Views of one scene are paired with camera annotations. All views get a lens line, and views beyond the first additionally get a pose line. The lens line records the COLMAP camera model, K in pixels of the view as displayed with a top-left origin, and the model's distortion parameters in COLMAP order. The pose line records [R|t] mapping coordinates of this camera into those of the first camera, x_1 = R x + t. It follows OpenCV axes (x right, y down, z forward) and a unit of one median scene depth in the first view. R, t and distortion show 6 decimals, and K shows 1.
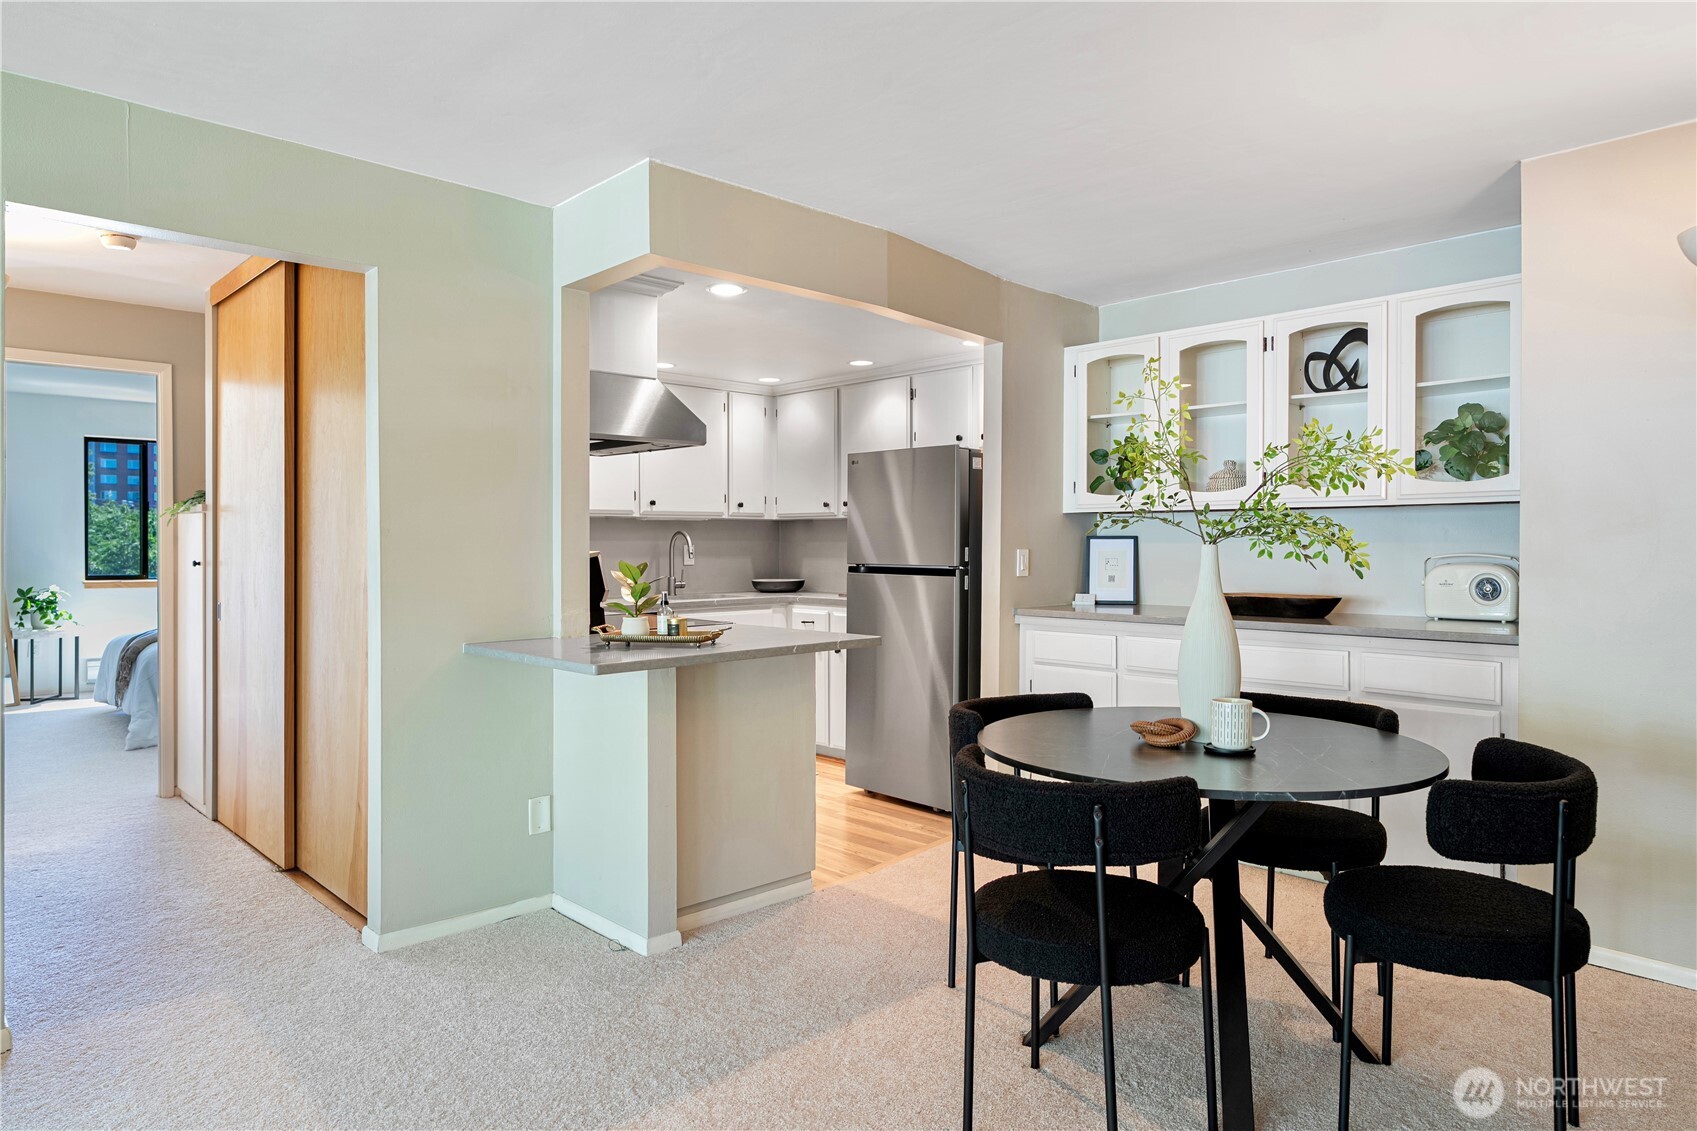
lens RADIAL K [[1045.3, 0, 848.8], [0, 1045.3, 557.2], [0, 0, 1]] dist [0.008300, -0.000443]
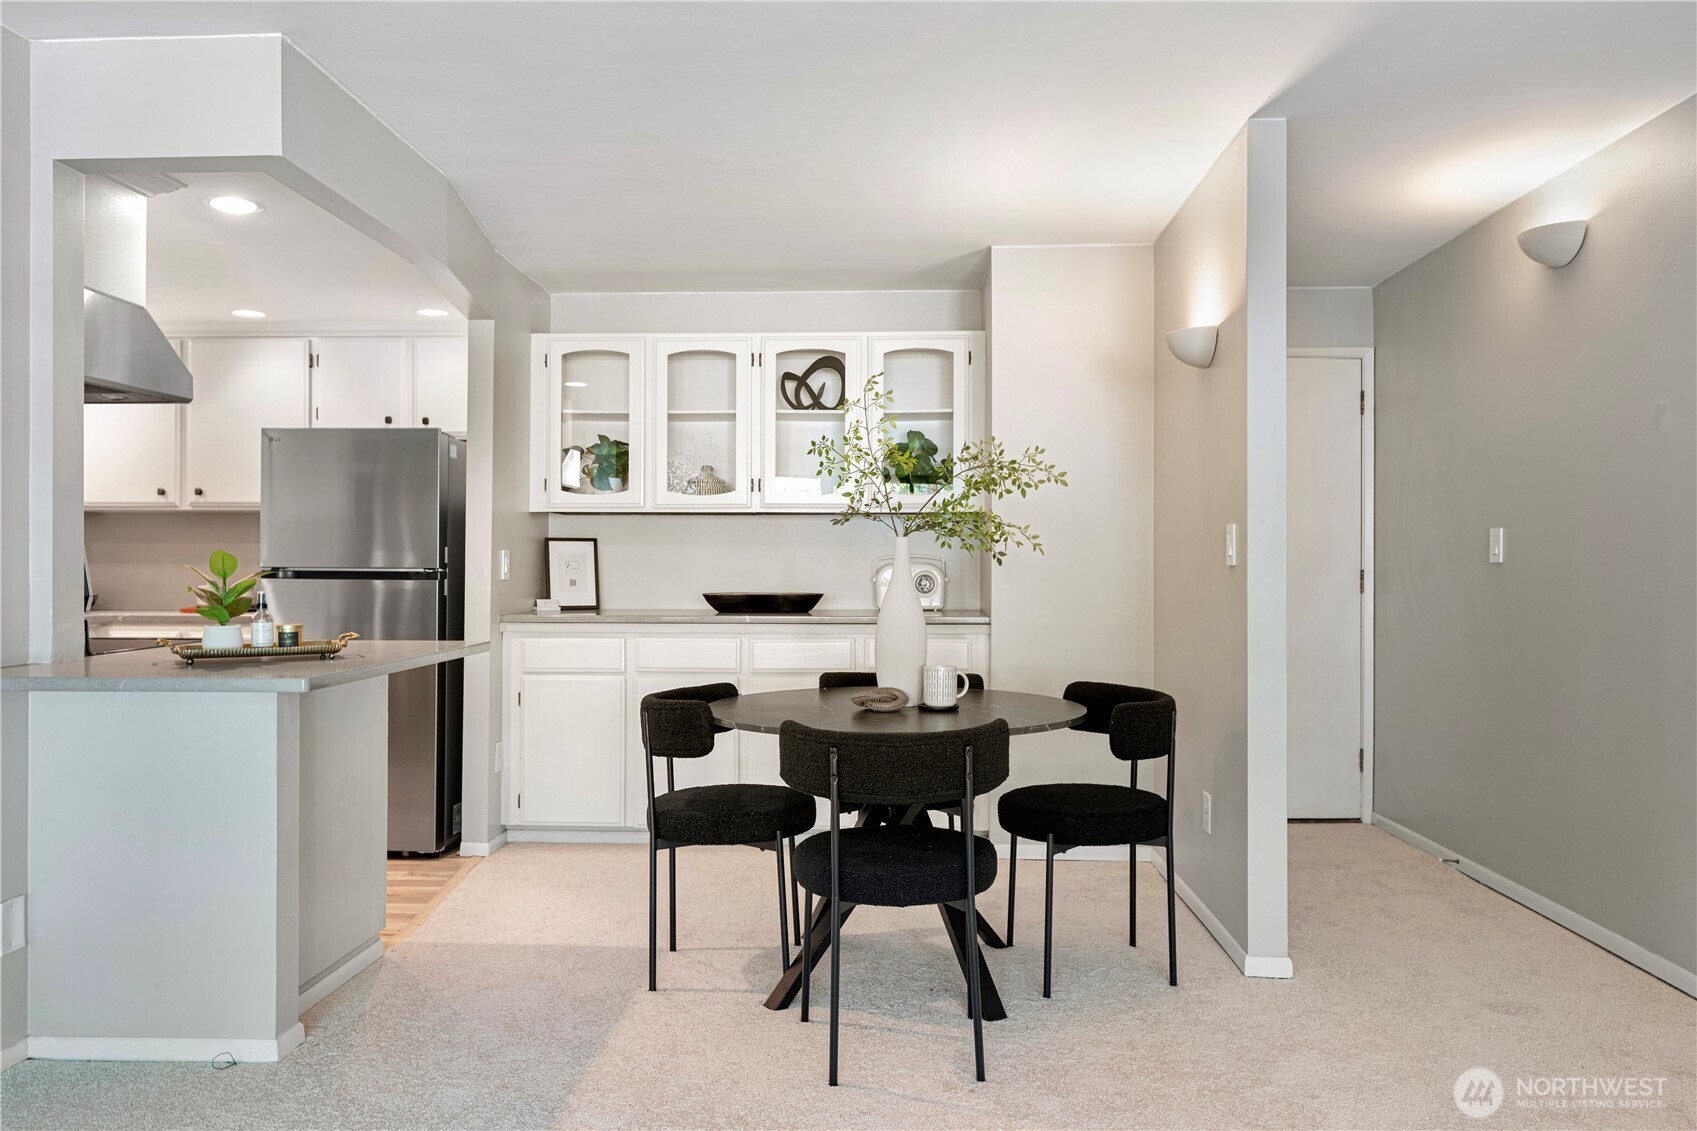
lens RADIAL K [[1192.7, 0, 847.1], [0, 1192.7, 567.1], [0, 0, 1]] dist [0.010999, -0.000497]
pose [[0.724159, 0.001603, 0.689631, -0.379022], [0.005439, 0.999953, -0.008036, 0.019564], [-0.689611, 0.009570, 0.724116, 0.049760]]
